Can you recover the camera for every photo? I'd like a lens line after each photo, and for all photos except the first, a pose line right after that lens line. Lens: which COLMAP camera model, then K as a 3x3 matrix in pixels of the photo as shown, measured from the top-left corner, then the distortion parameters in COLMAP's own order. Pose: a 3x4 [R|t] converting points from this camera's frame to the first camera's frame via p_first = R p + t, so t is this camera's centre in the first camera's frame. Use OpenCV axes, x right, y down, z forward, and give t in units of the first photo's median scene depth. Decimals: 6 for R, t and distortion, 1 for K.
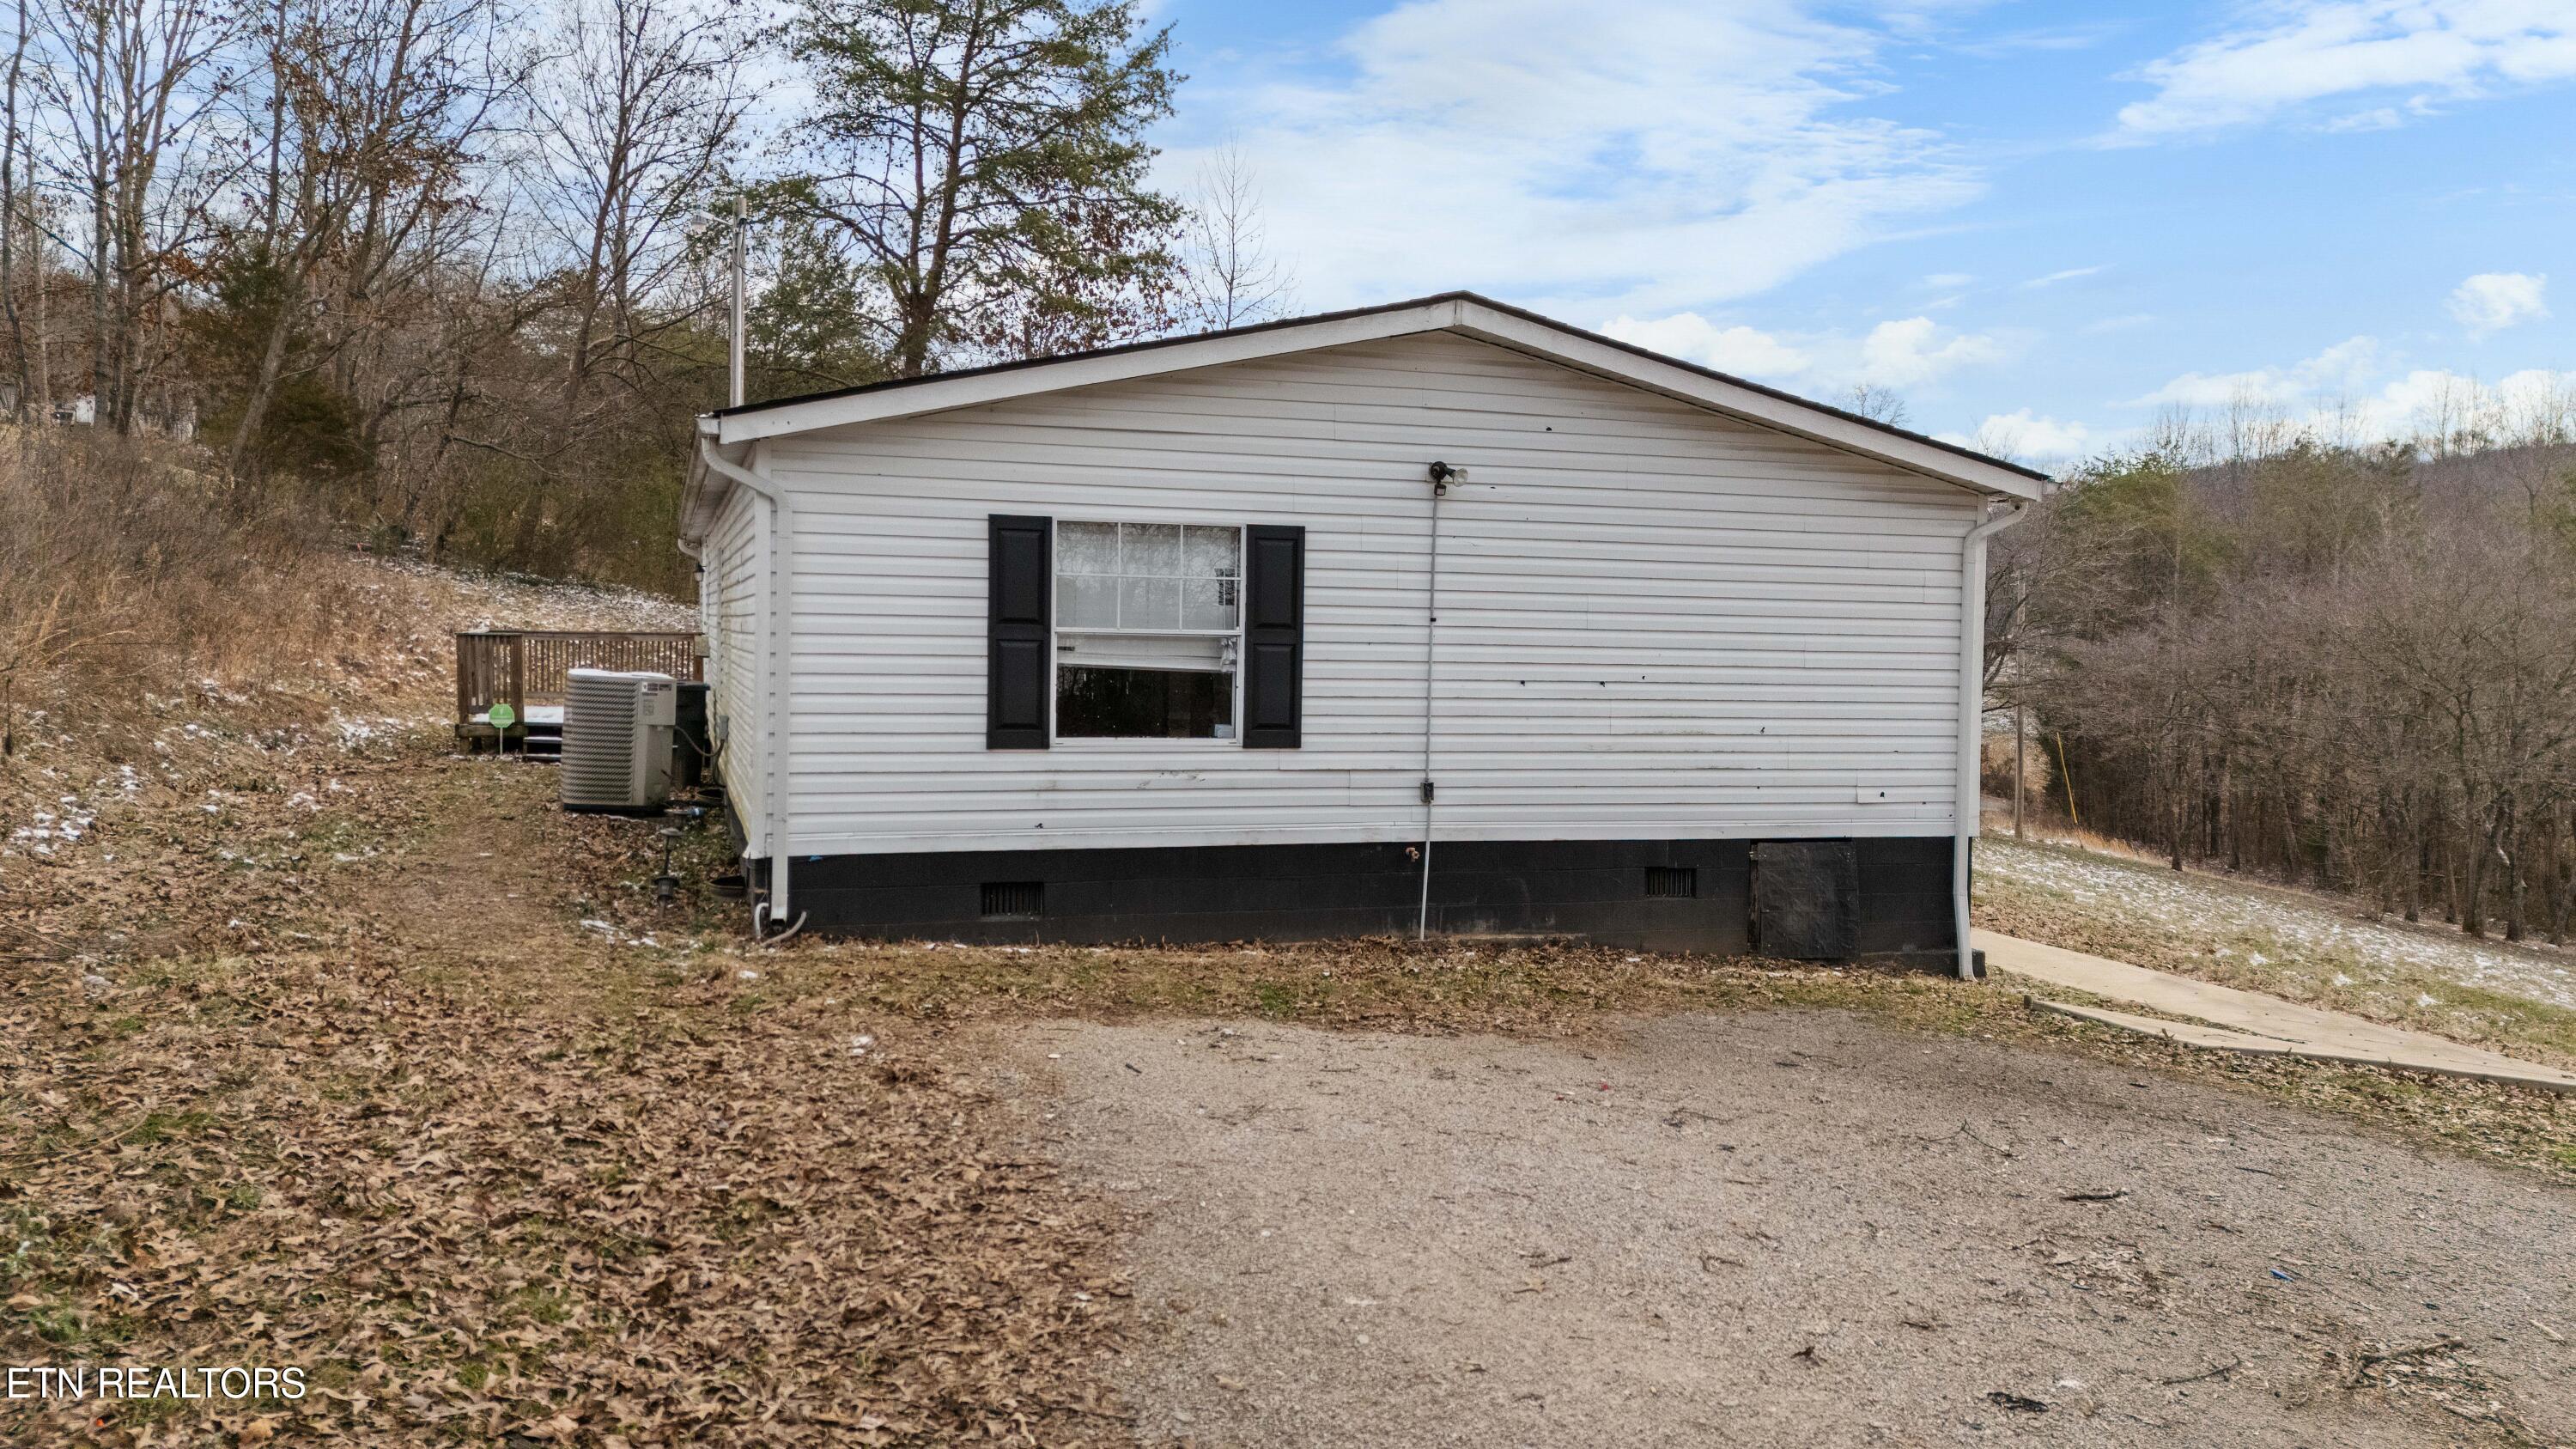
lens RADIAL K [[2527.8, 0, 1275.2], [0, 2527.8, 710.2], [0, 0, 1]] dist [0.078951, 0.000000]
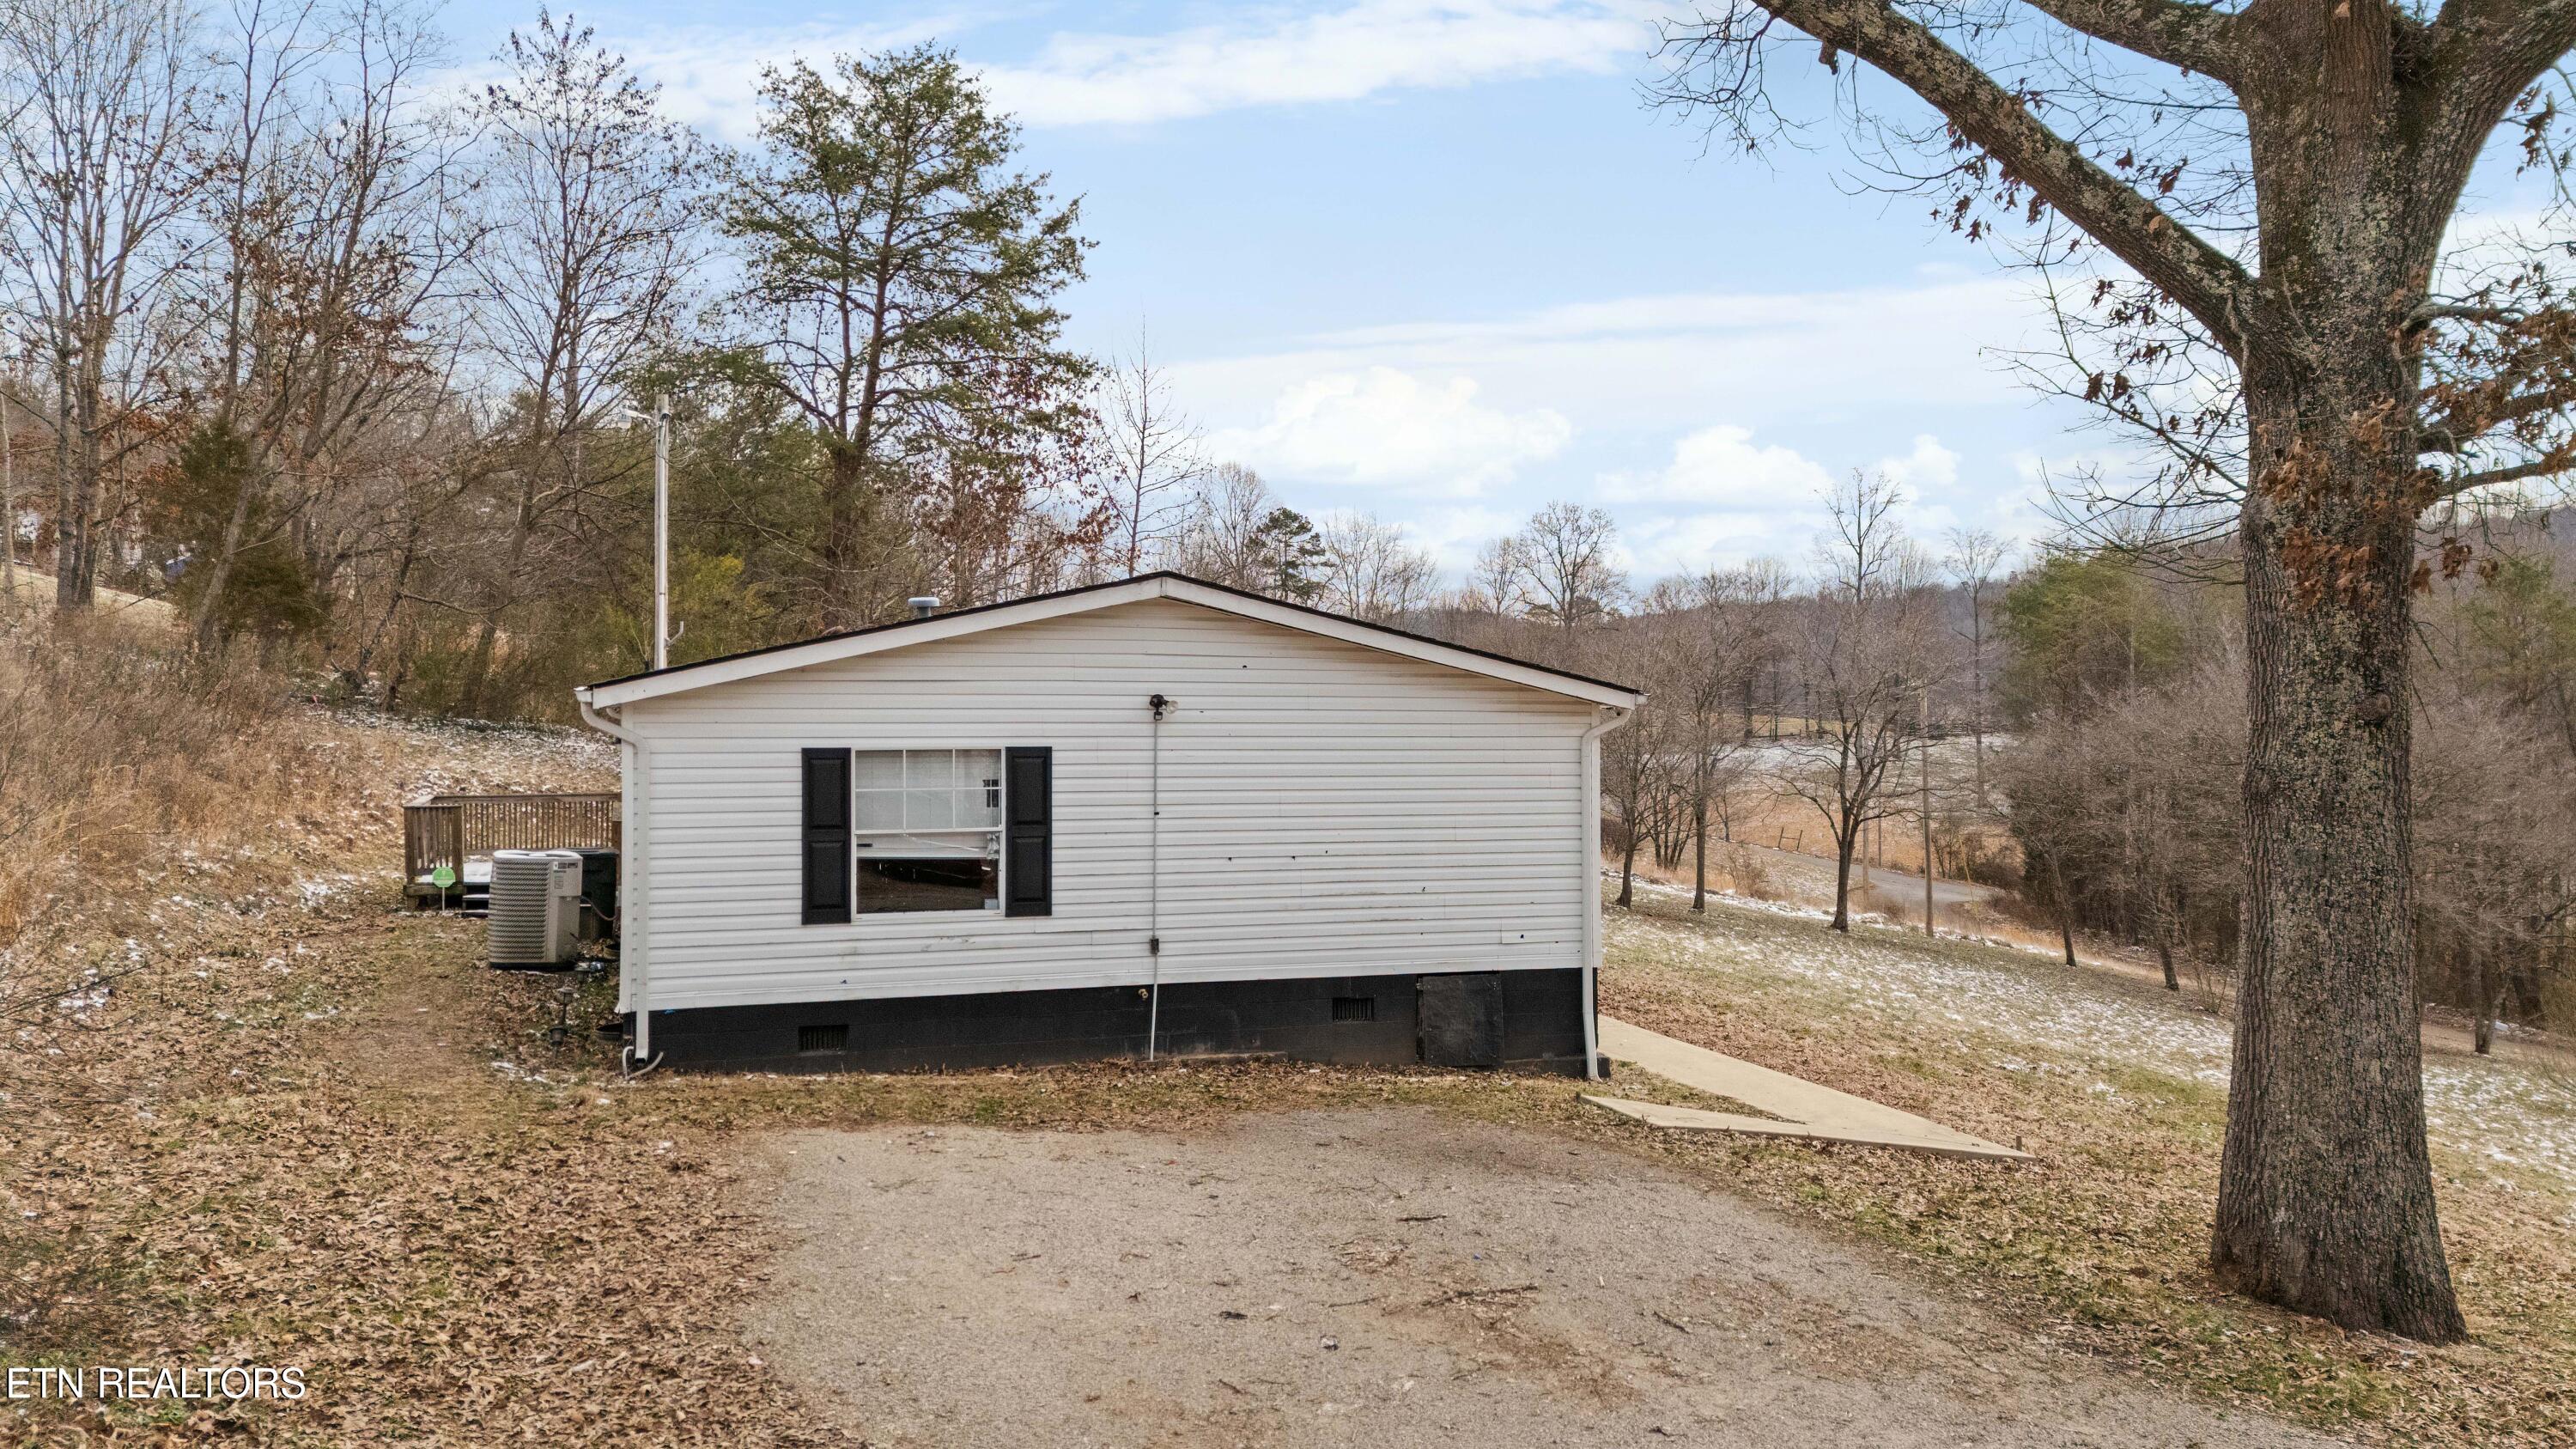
lens RADIAL K [[2527.8, 0, 1312.0], [0, 2527.8, 718.7], [0, 0, 1]] dist [0.078951, 0.000000]
pose [[0.999444, -0.017206, 0.028551, 0.109824], [0.018268, 0.999136, -0.037340, -0.035685], [-0.027883, 0.037840, 0.998895, -0.322504]]
